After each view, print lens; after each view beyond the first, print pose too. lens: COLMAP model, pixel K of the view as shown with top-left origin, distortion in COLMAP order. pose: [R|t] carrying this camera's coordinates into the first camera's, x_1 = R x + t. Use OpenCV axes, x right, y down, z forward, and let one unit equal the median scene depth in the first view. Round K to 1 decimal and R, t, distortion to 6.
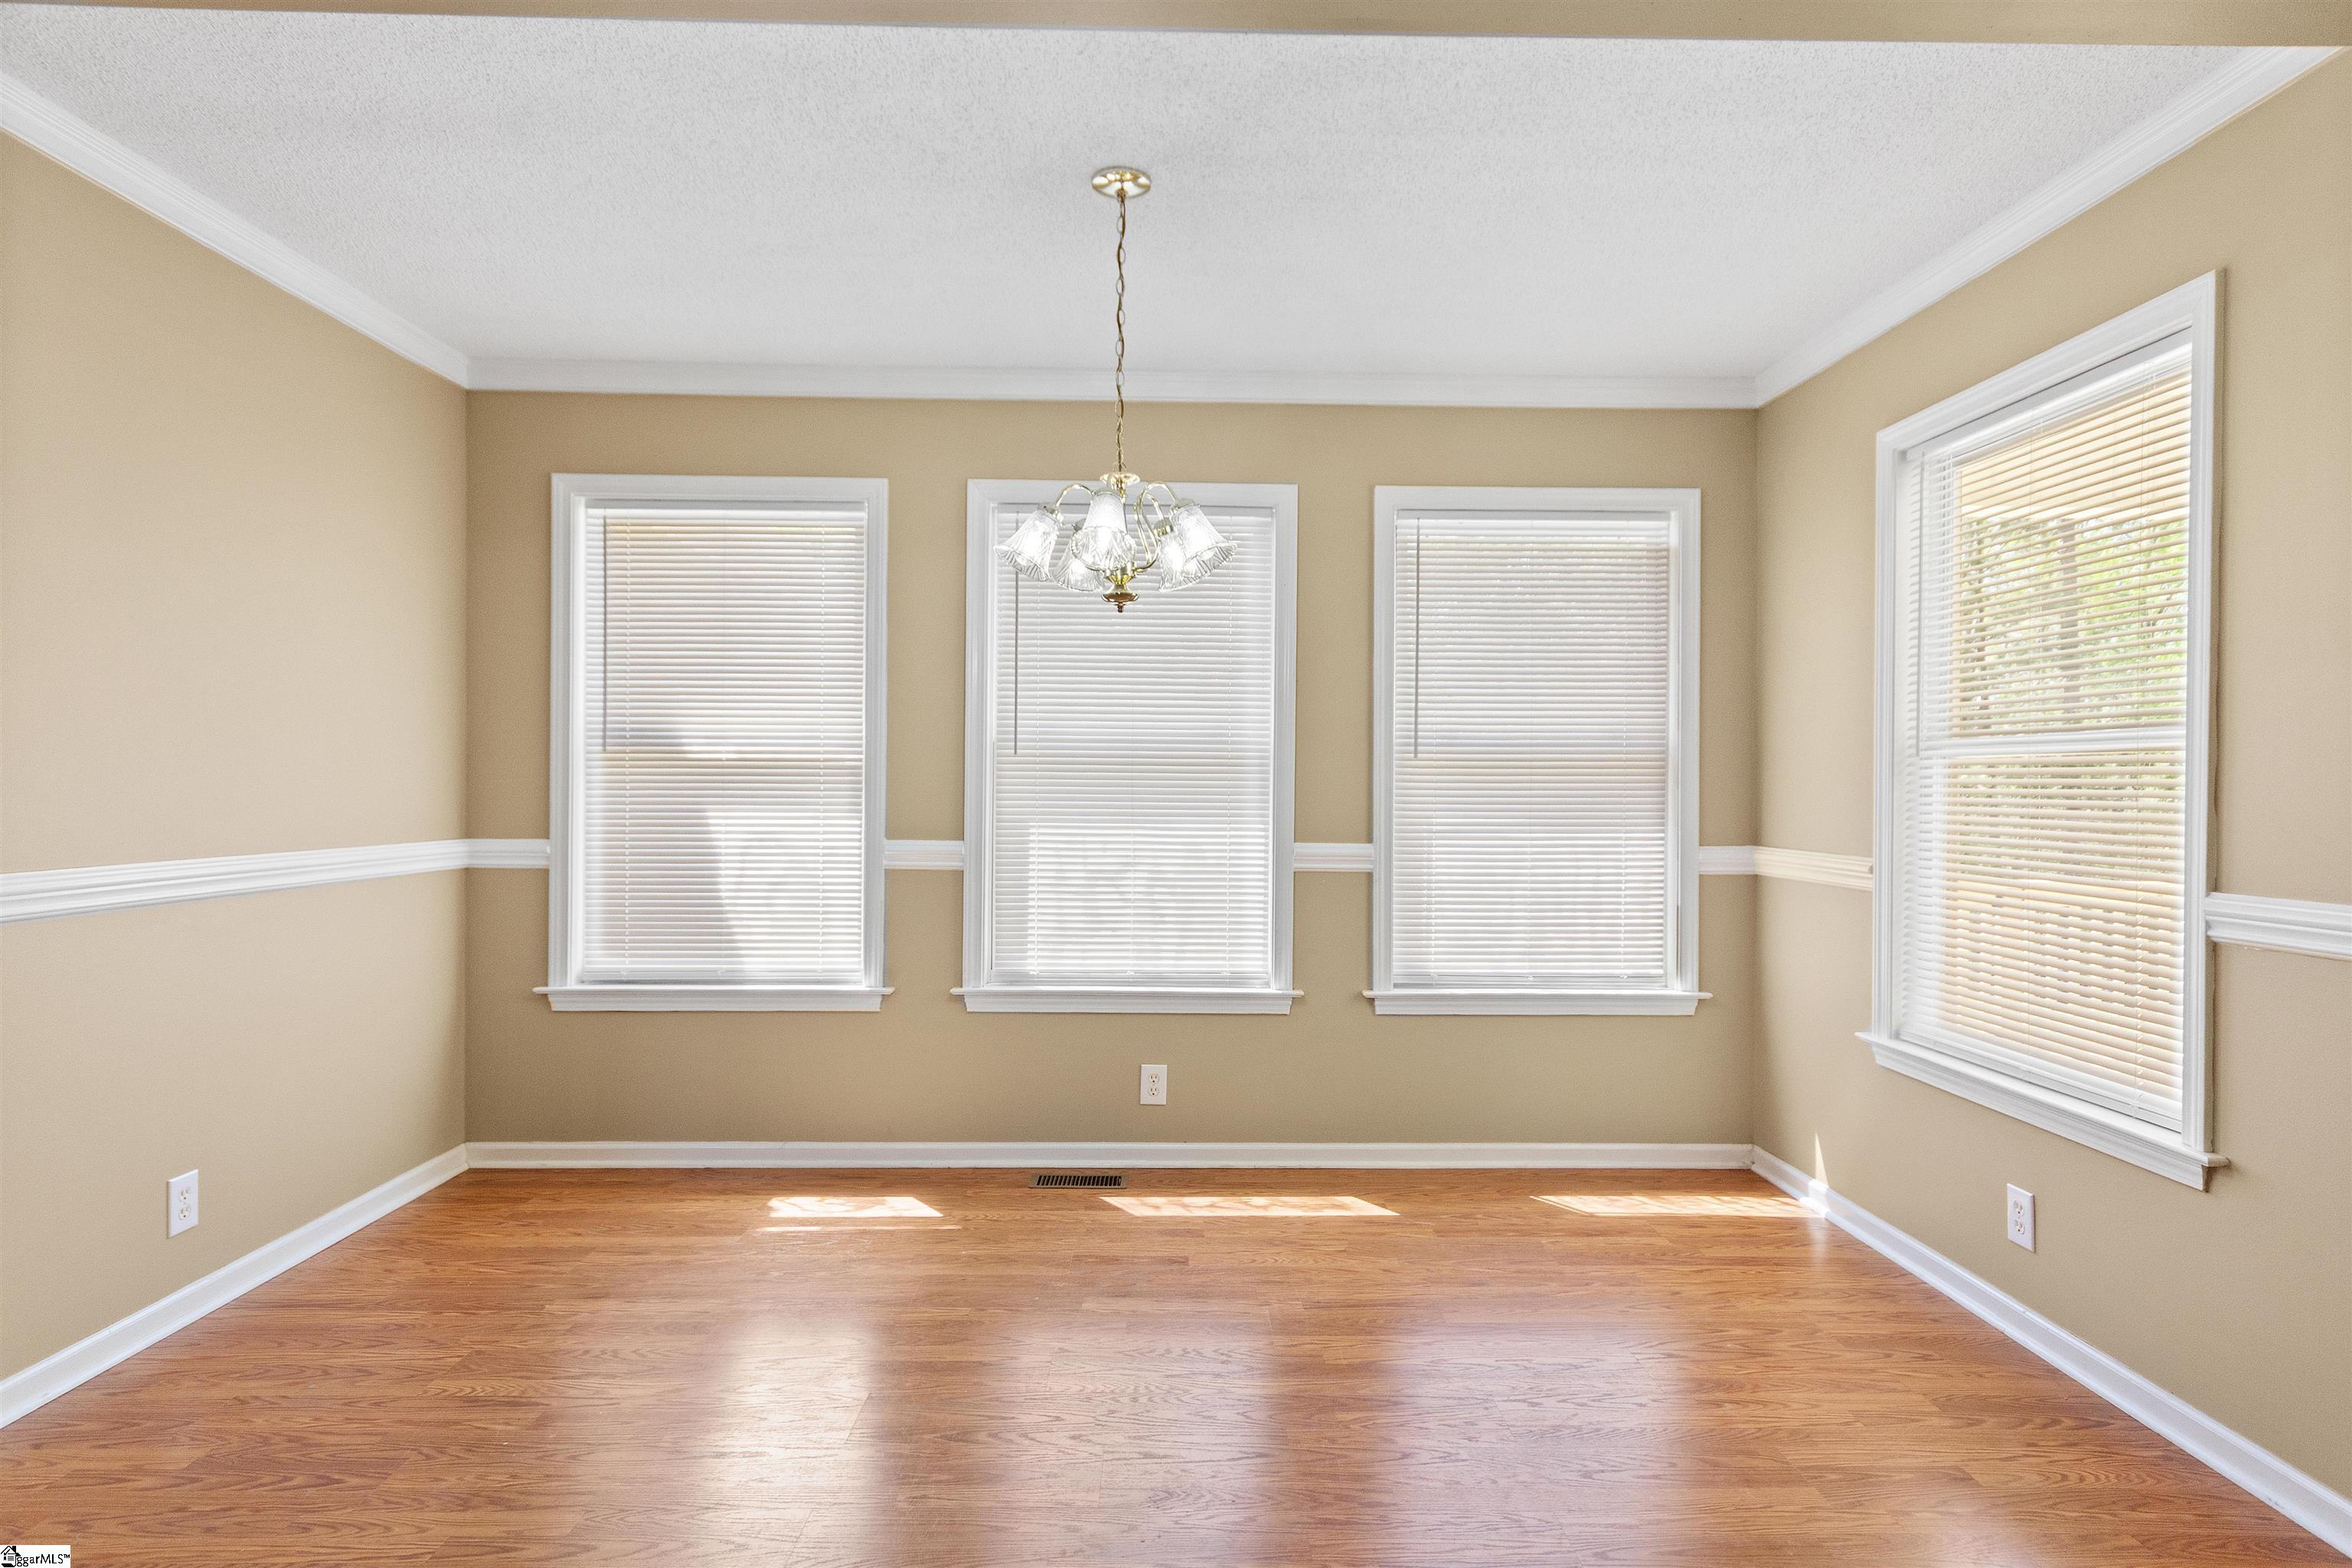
lens RADIAL K [[1217.9, 0, 1187.3], [0, 1217.9, 809.4], [0, 0, 1]] dist [0.001510, -0.000731]
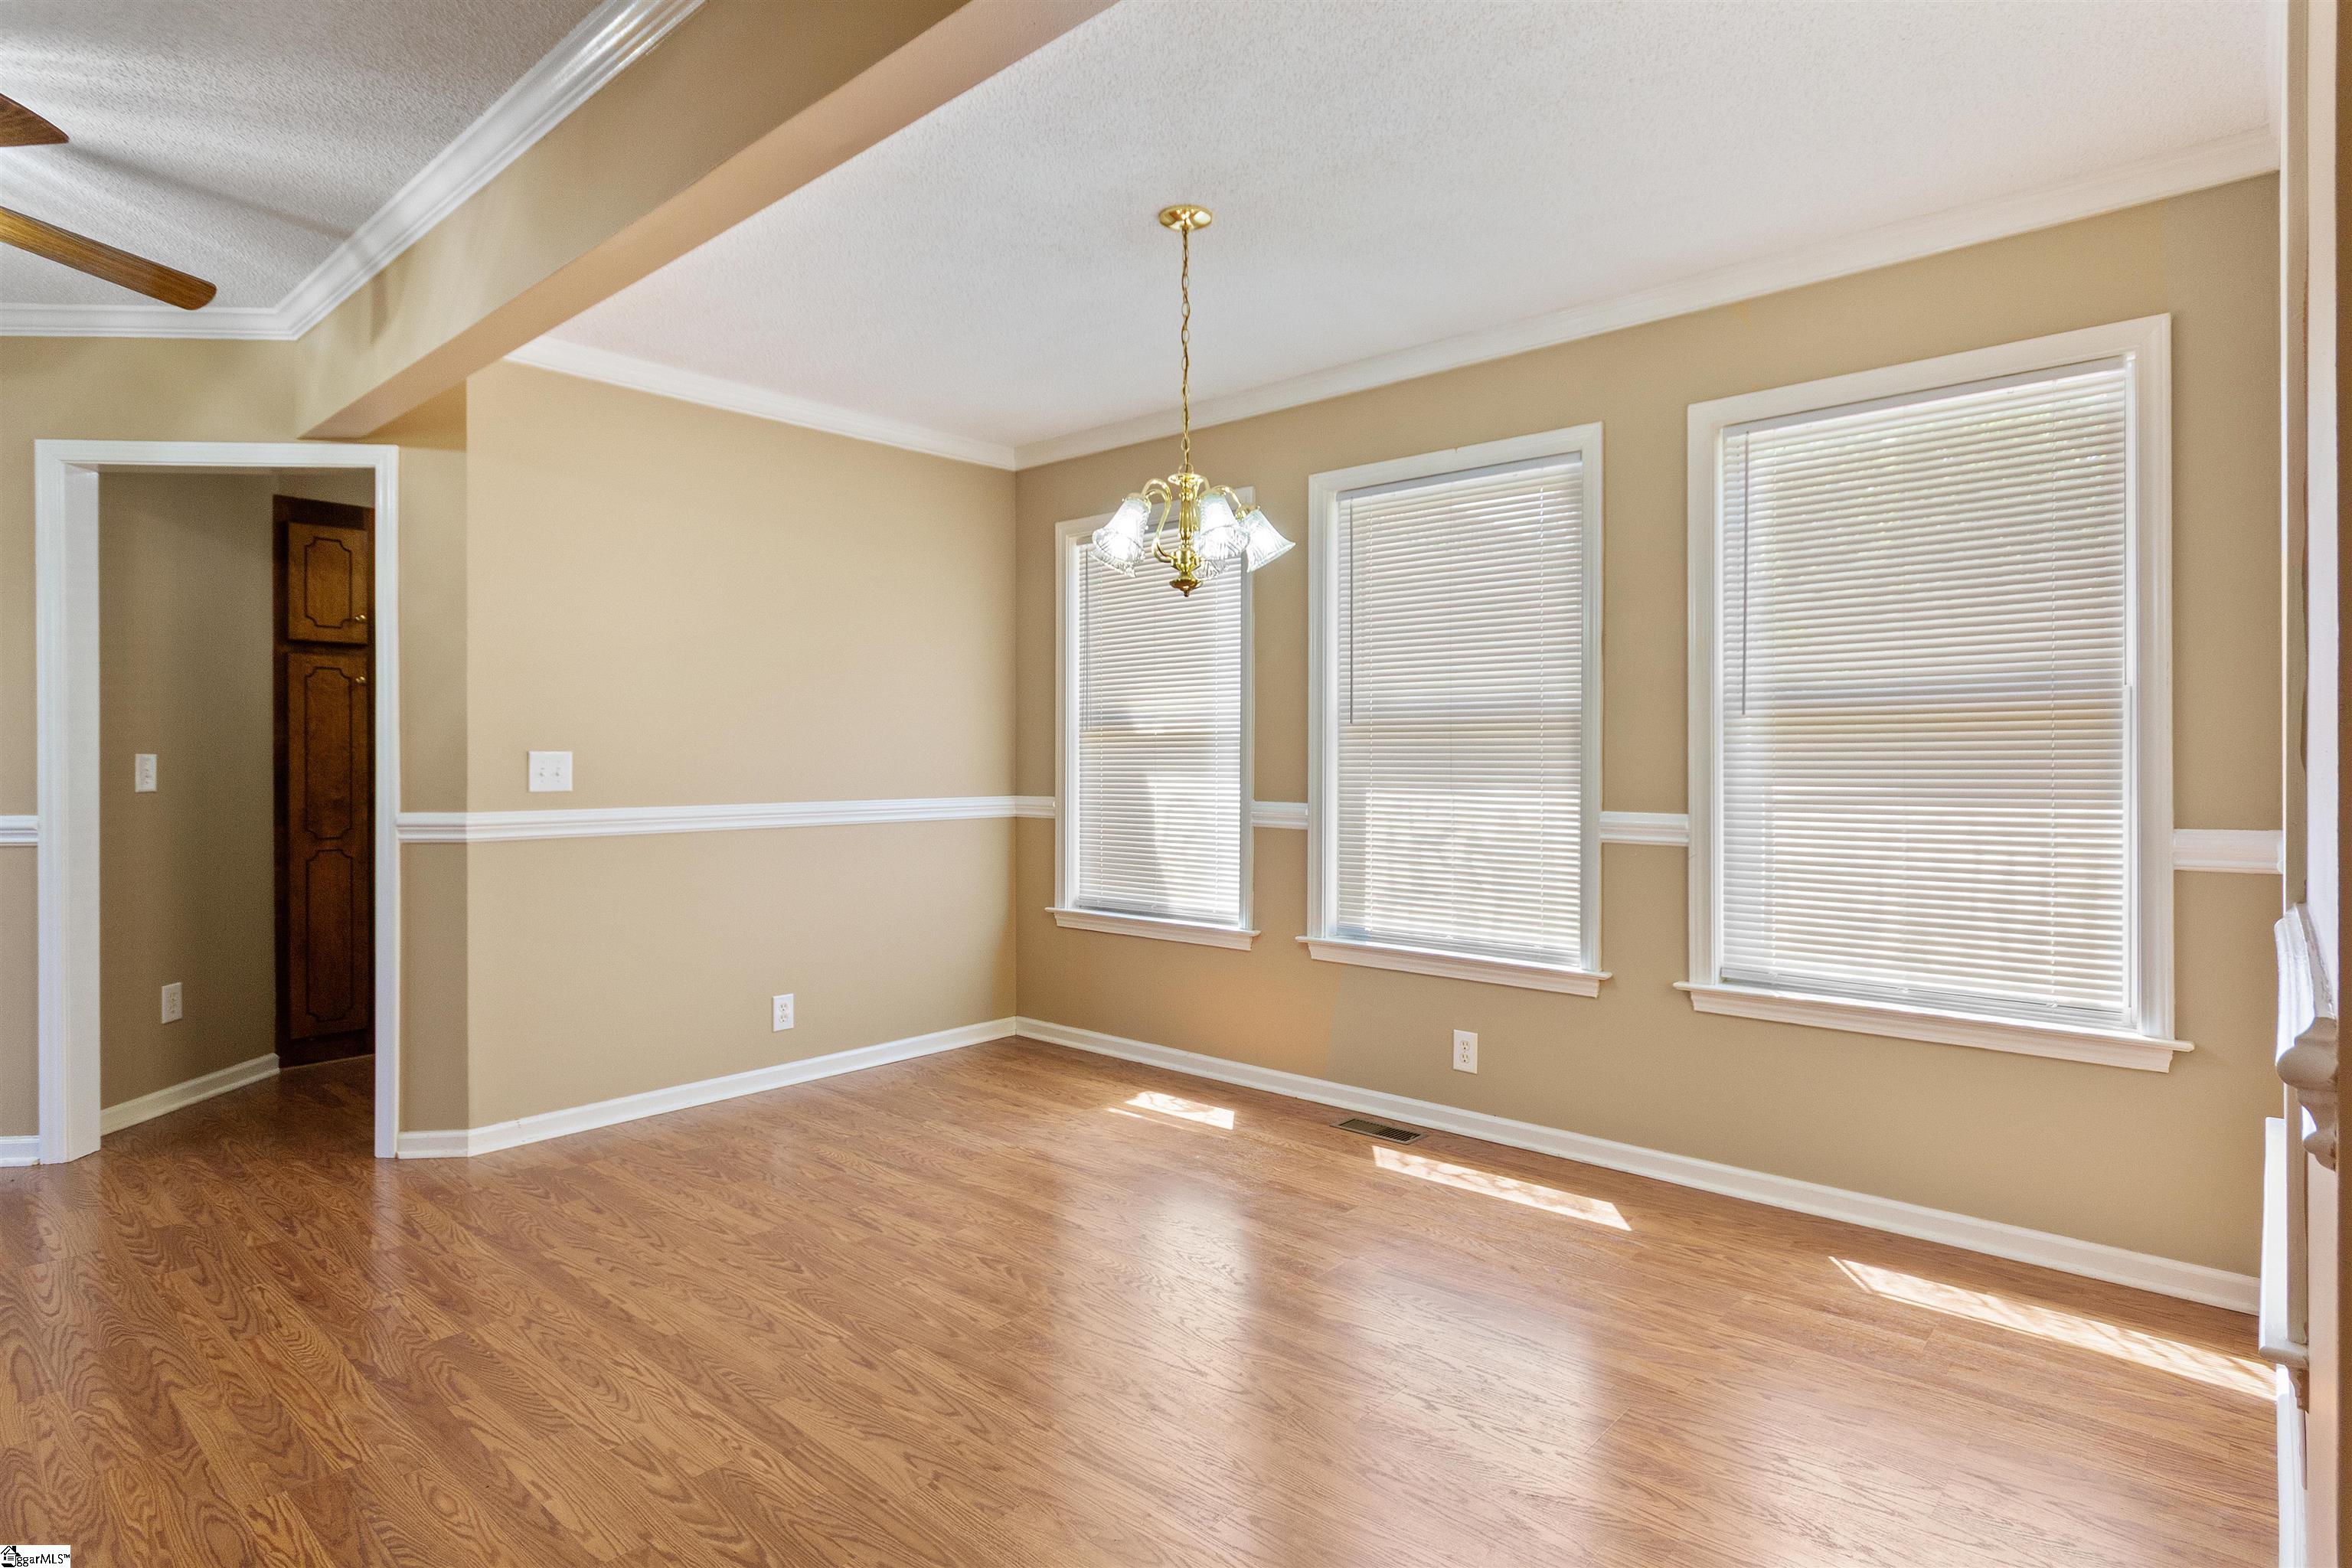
lens RADIAL K [[1217.9, 0, 1191.0], [0, 1217.9, 778.6], [0, 0, 1]] dist [0.001510, -0.000731]
pose [[0.737208, 0.002709, -0.675661, 0.490283], [-0.005657, 0.999982, -0.002163, 0.006466], [0.675642, 0.005417, 0.737210, 0.117089]]
